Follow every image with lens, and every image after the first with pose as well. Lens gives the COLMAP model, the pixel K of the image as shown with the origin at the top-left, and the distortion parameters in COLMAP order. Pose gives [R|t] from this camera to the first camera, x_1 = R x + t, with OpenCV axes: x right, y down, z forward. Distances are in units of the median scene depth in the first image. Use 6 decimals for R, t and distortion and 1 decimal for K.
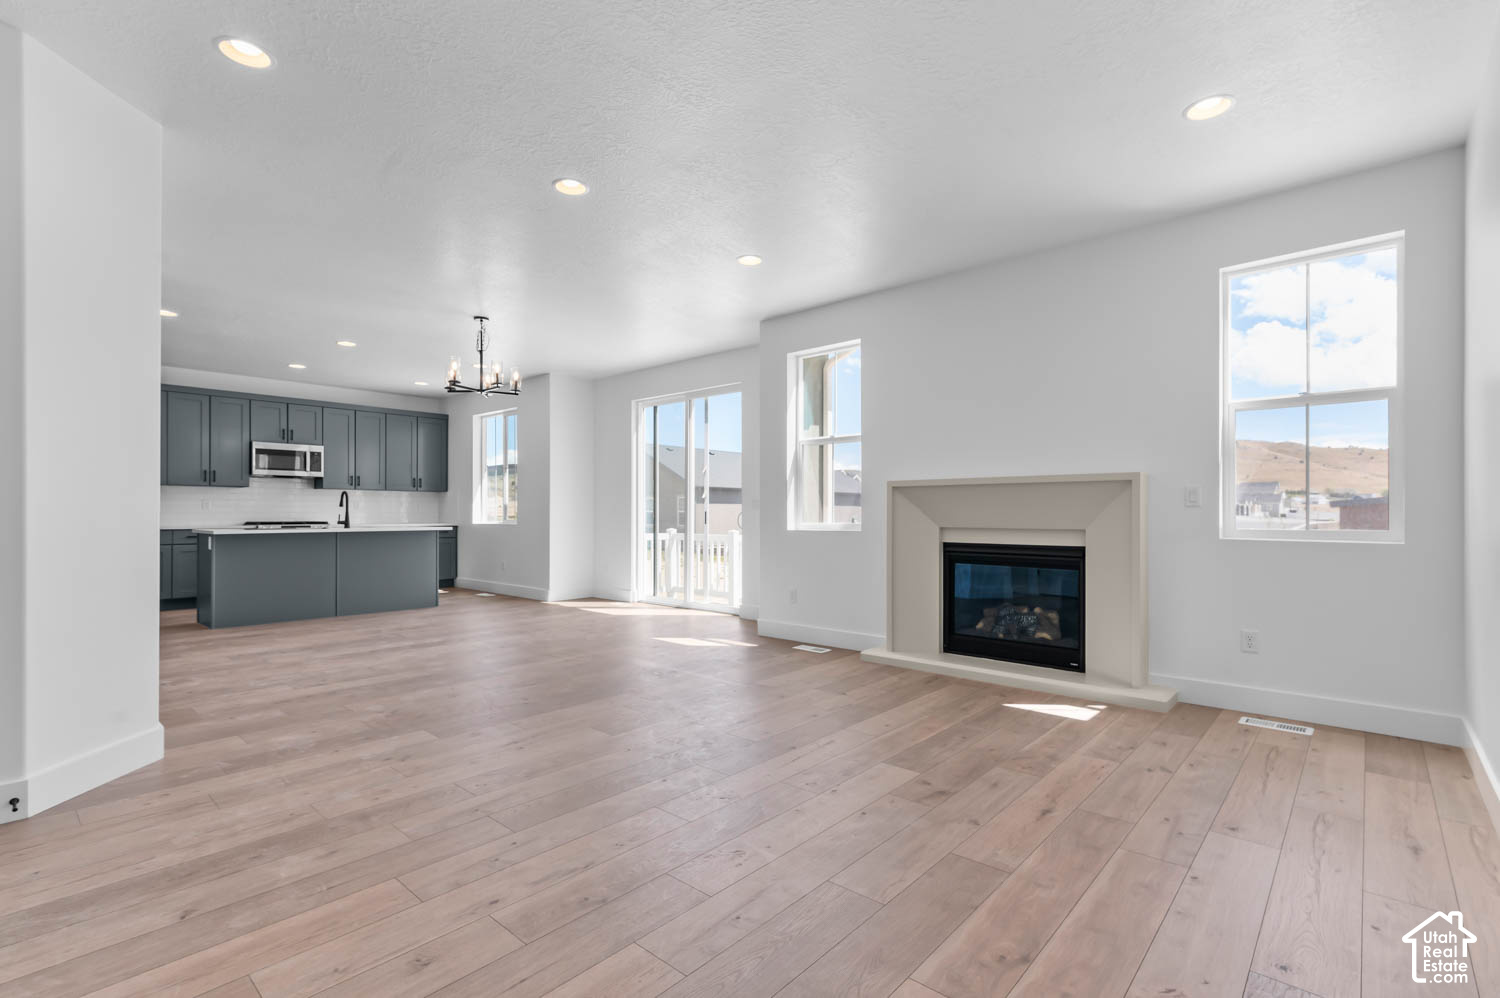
lens RADIAL K [[691.3, 0, 743.7], [0, 691.3, 505.3], [0, 0, 1]] dist [0.015534, -0.000326]
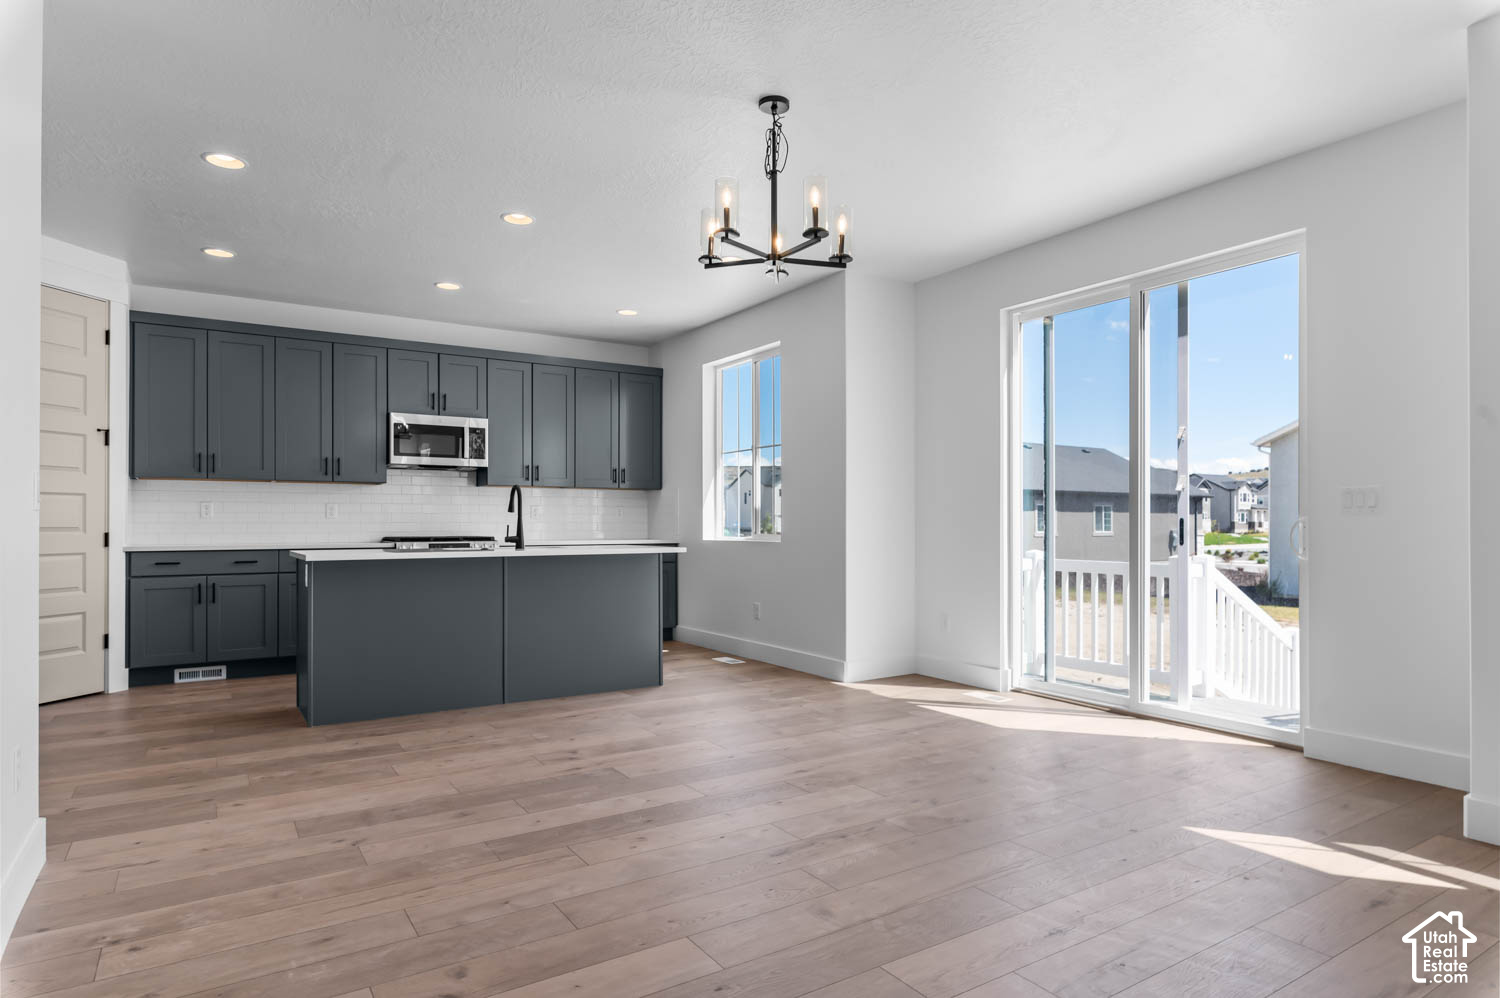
lens RADIAL K [[852.1, 0, 752.6], [0, 852.1, 511.7], [0, 0, 1]] dist [-0.011060, 0.000032]
pose [[0.966940, -0.005468, -0.254946, -0.176035], [0.005048, 0.999985, -0.002303, 0.003557], [0.254954, 0.000940, 0.966953, 0.316367]]
